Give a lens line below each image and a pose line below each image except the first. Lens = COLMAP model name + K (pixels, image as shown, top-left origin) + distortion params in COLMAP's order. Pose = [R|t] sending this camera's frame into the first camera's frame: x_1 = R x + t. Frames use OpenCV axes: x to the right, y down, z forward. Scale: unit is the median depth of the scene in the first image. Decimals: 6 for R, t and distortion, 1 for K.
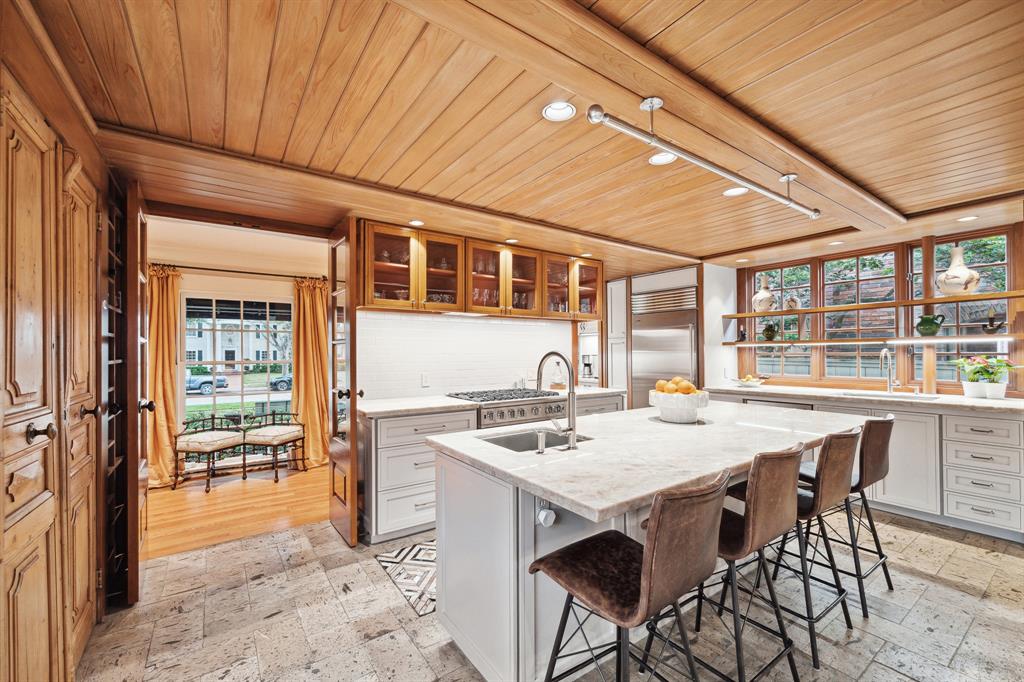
lens RADIAL K [[422.1, 0, 511.1], [0, 422.1, 350.4], [0, 0, 1]] dist [0.000243, 0.000042]
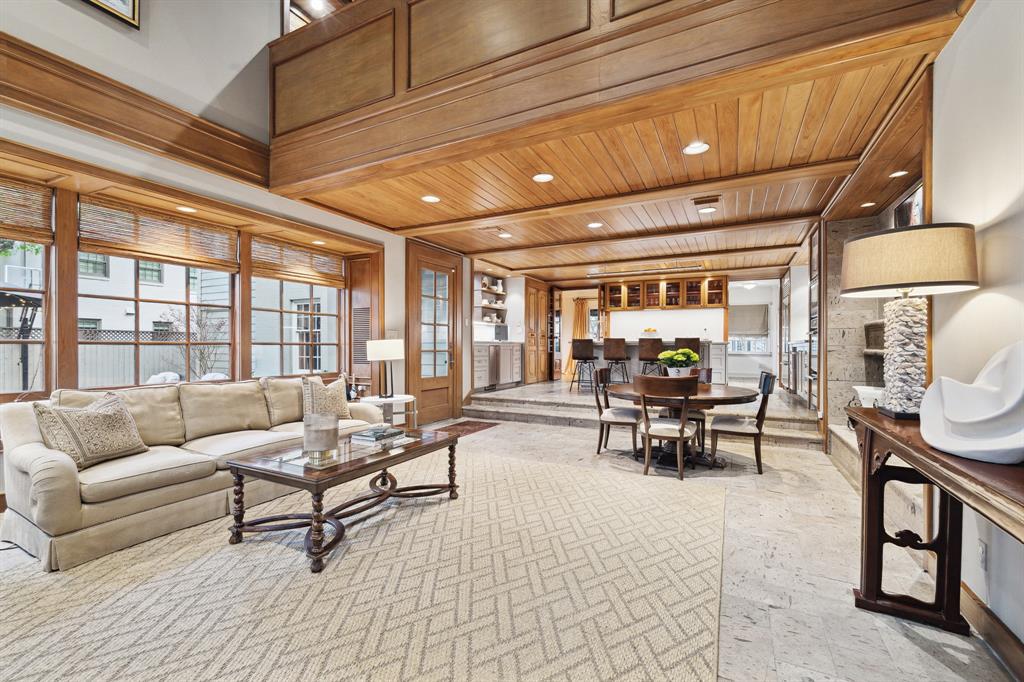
lens RADIAL K [[422.1, 0, 511.1], [0, 422.1, 350.4], [0, 0, 1]] dist [0.000243, 0.000042]
pose [[0.461937, 0.017742, -0.886735, 1.771113], [-0.003299, 0.999827, 0.018287, 0.116151], [0.886906, -0.005522, 0.461916, -0.911510]]
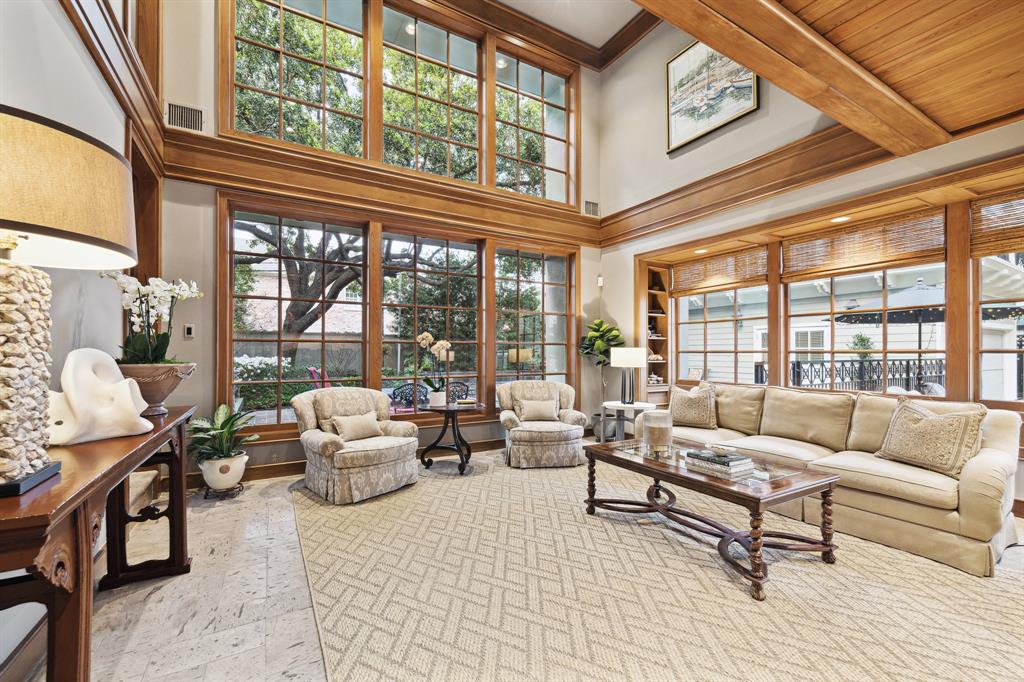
lens RADIAL K [[422.1, 0, 511.1], [0, 422.1, 350.4], [0, 0, 1]] dist [0.000243, 0.000042]
pose [[-0.996625, 0.006920, 0.081802, 1.227650], [0.006074, 0.999926, -0.010585, 0.123008], [-0.081869, -0.010053, -0.996592, -0.058683]]
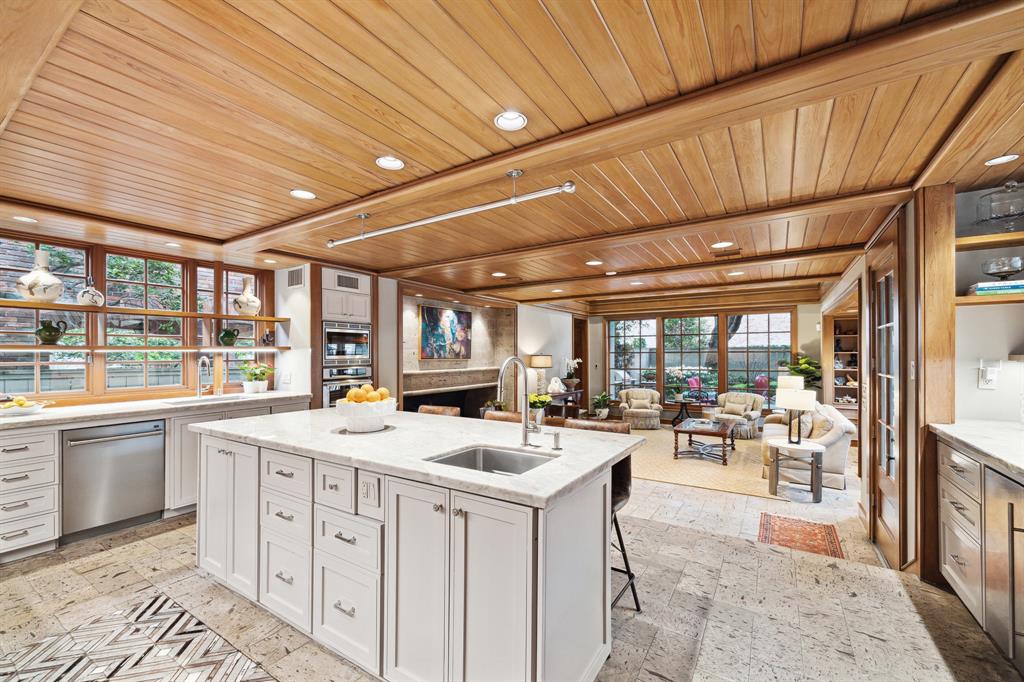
lens RADIAL K [[422.1, 0, 511.1], [0, 422.1, 350.4], [0, 0, 1]] dist [0.000243, 0.000042]
pose [[-0.385994, 0.016407, 0.922355, -0.411128], [0.003535, 0.999861, -0.016306, 0.001728], [-0.922495, -0.003034, -0.385998, 0.699254]]
